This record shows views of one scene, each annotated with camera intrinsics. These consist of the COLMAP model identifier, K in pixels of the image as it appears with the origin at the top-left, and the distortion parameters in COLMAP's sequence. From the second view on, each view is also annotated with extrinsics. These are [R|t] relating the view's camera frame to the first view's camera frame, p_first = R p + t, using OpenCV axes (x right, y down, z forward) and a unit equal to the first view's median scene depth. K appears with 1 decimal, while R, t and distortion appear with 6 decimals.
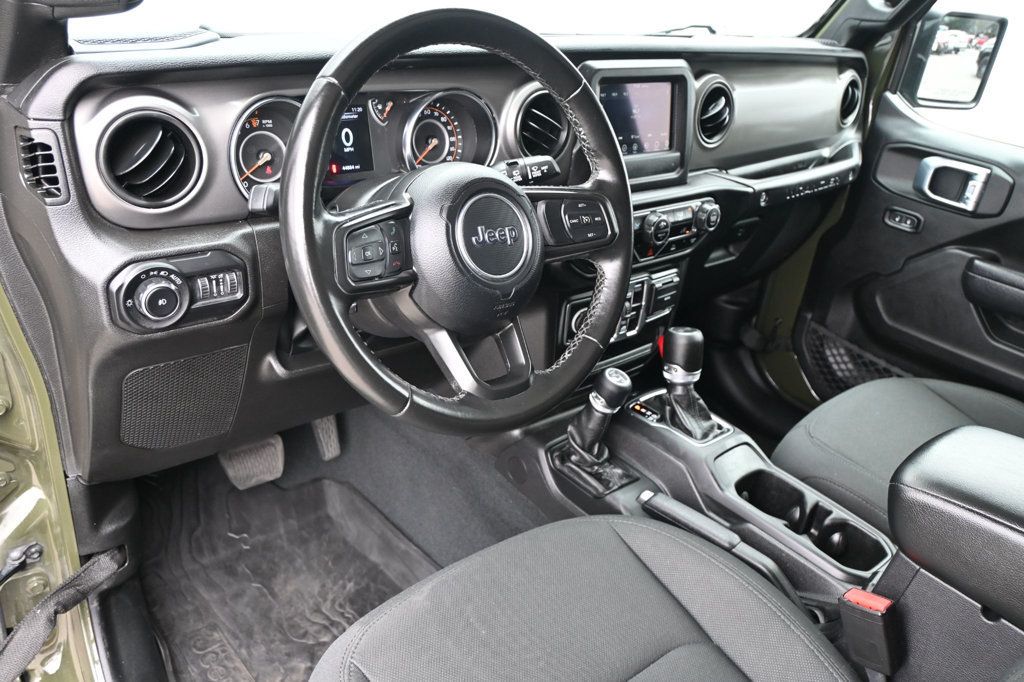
lens RADIAL K [[799.4, 0, 512.0], [0, 799.4, 341.0], [0, 0, 1]] dist [0.004634, 0.004226]
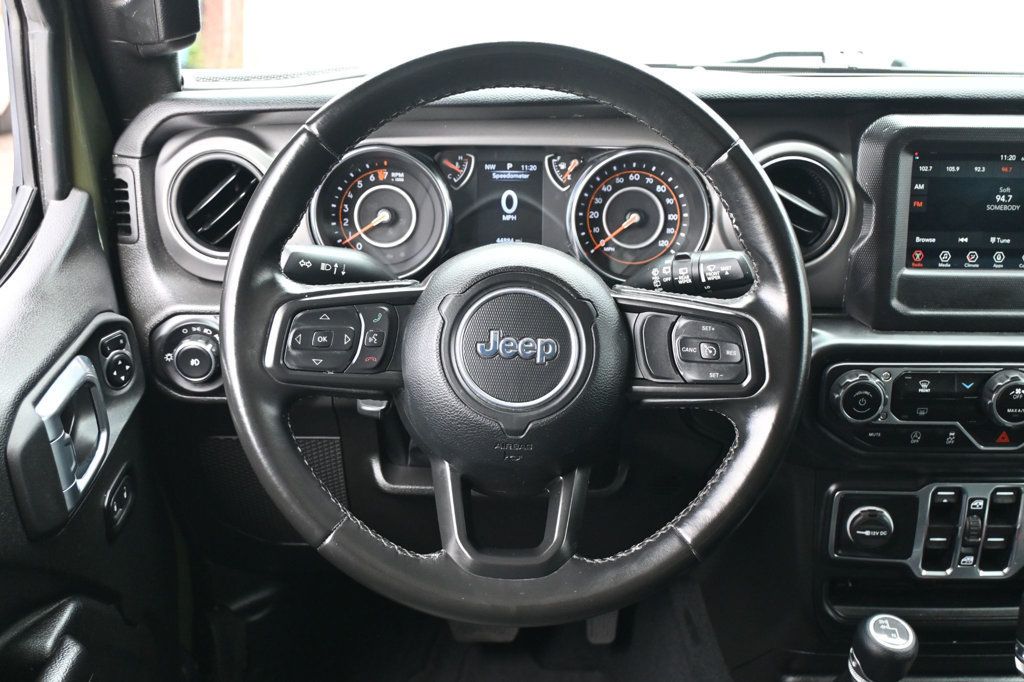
lens RADIAL K [[1167.7, 0, 512.0], [0, 1167.7, 341.0], [0, 0, 1]] dist [0.015002, 0.014277]
pose [[0.777663, 0.148269, -0.610947, 0.550301], [-0.227867, 0.972187, -0.054111, -0.072041], [0.585933, 0.181295, 0.789820, 0.157456]]
